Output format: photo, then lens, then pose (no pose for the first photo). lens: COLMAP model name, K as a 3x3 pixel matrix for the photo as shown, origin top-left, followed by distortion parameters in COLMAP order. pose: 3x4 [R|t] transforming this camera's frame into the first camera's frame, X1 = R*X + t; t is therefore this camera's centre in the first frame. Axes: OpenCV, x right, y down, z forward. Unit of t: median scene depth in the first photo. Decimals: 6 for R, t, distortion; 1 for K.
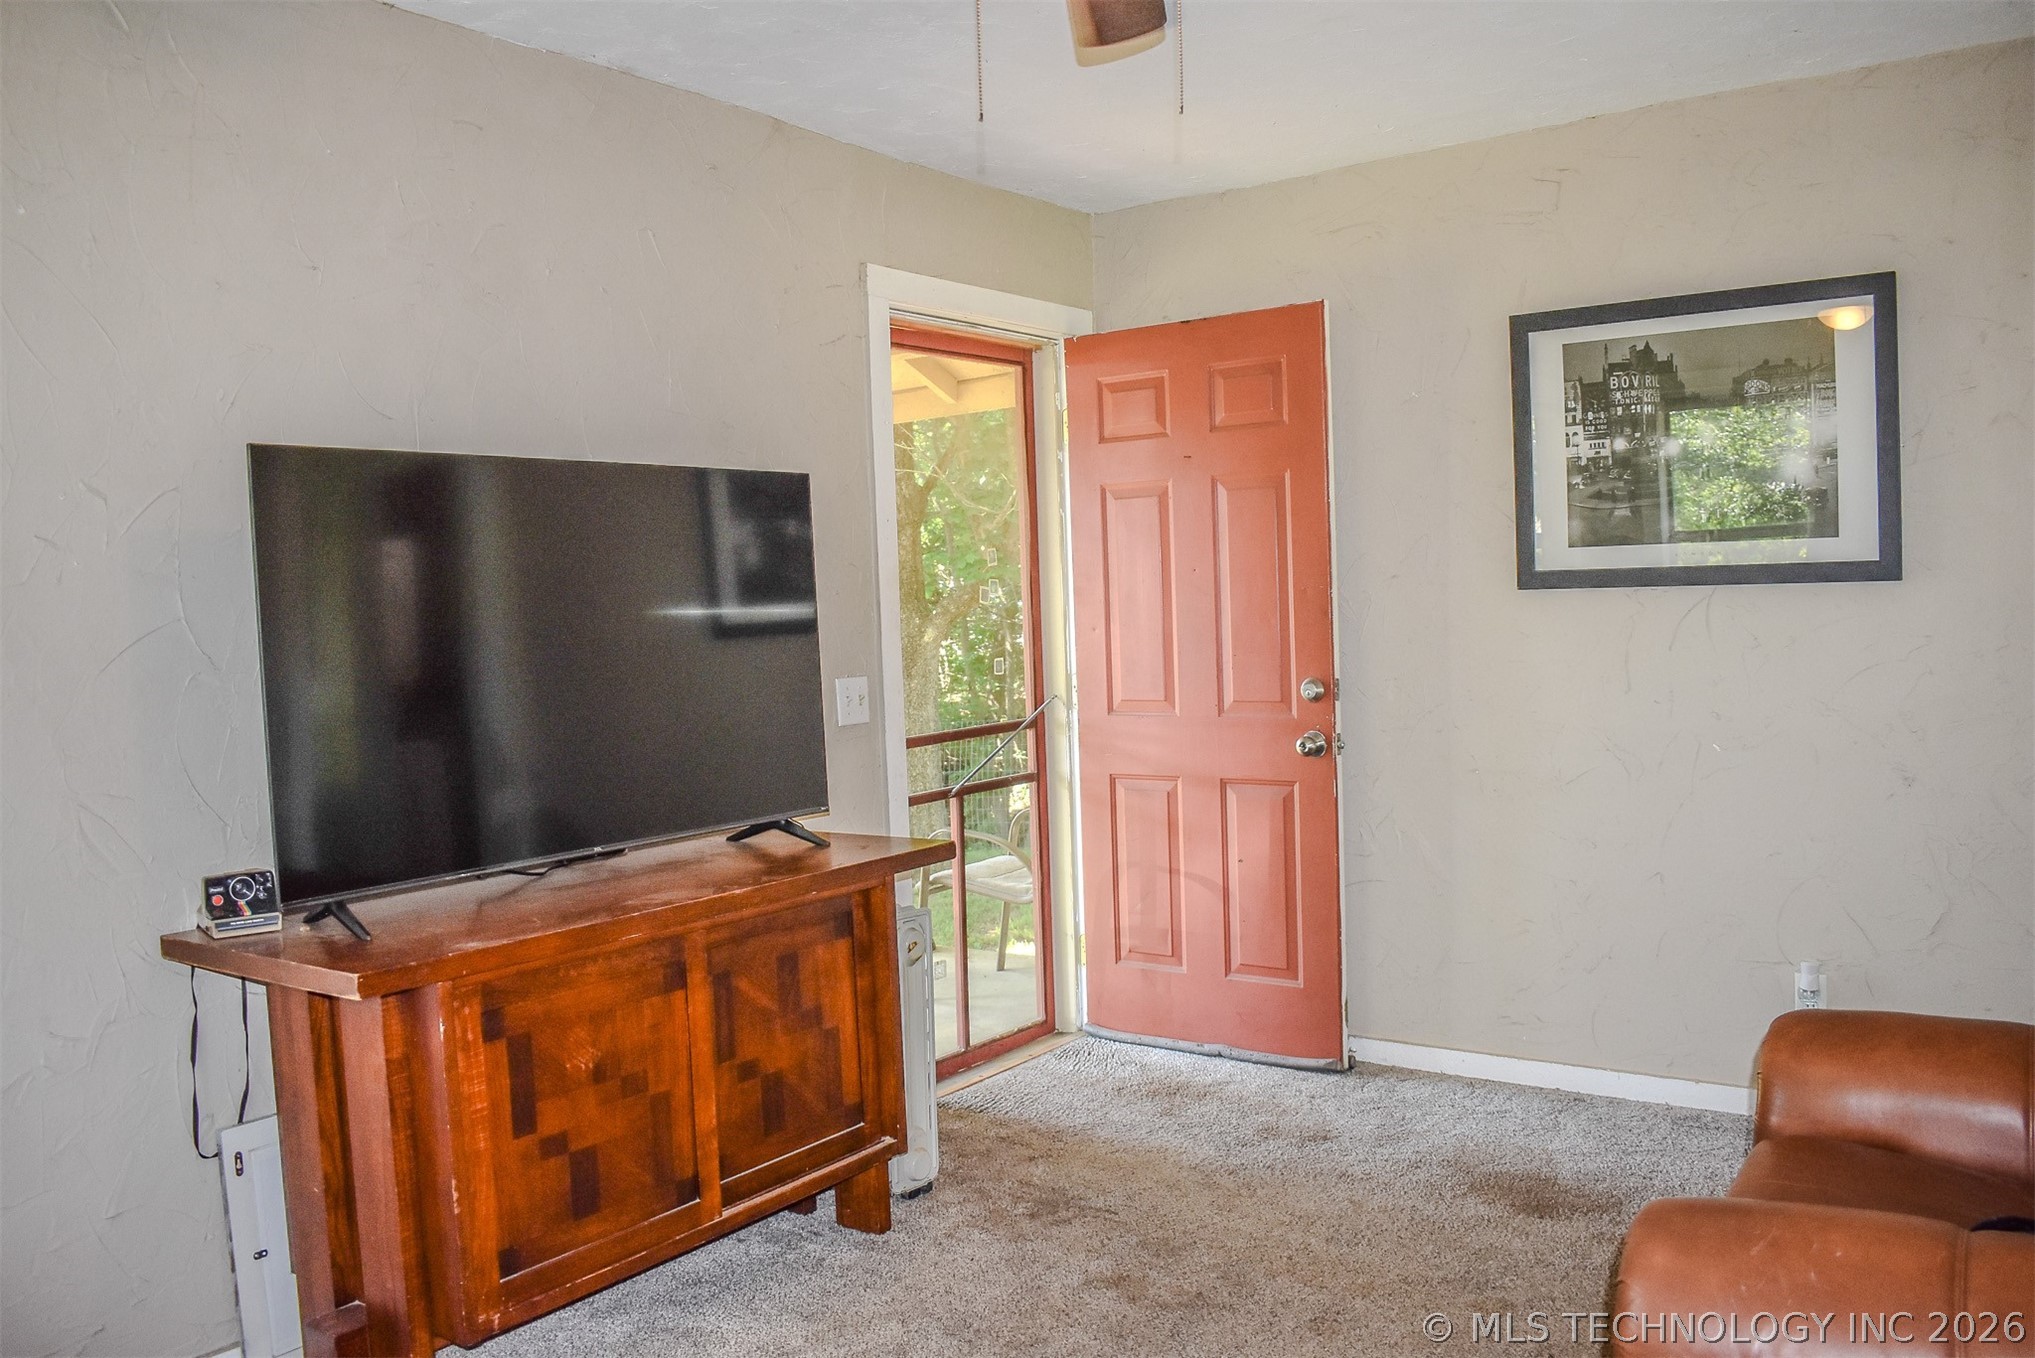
lens RADIAL K [[1620.3, 0, 1022.5], [0, 1620.3, 679.1], [0, 0, 1]] dist [-0.095619, 0.017291]
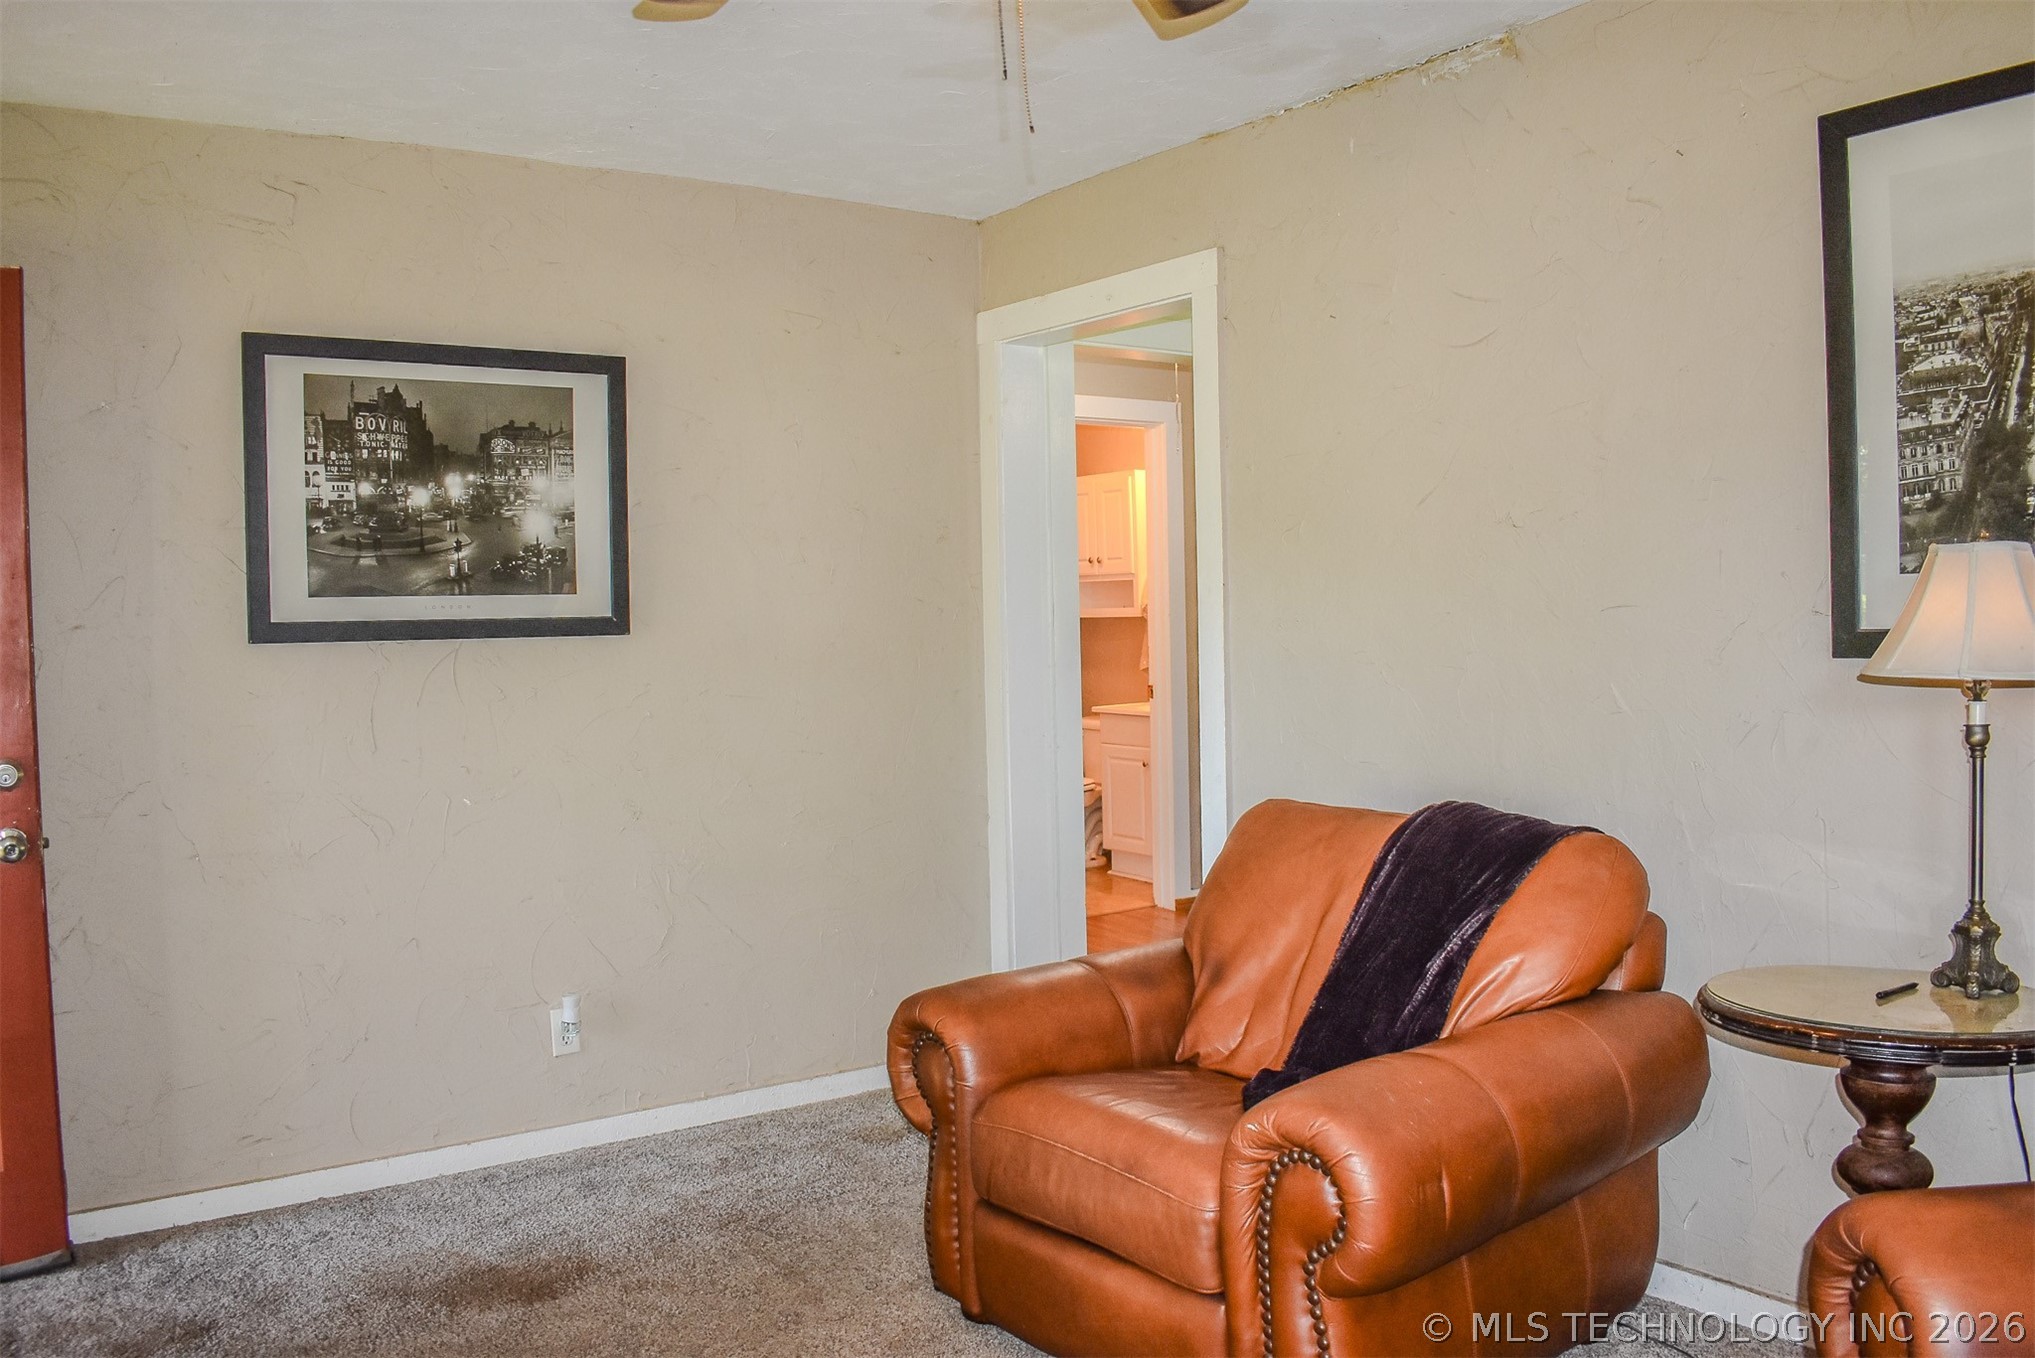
lens RADIAL K [[1620.3, 0, 1024.2], [0, 1620.3, 681.8], [0, 0, 1]] dist [-0.095619, 0.017291]
pose [[0.324822, -0.011518, 0.945705, -0.388319], [0.057674, 0.998306, -0.007651, -0.004105], [-0.944015, 0.057027, 0.324936, 0.333987]]
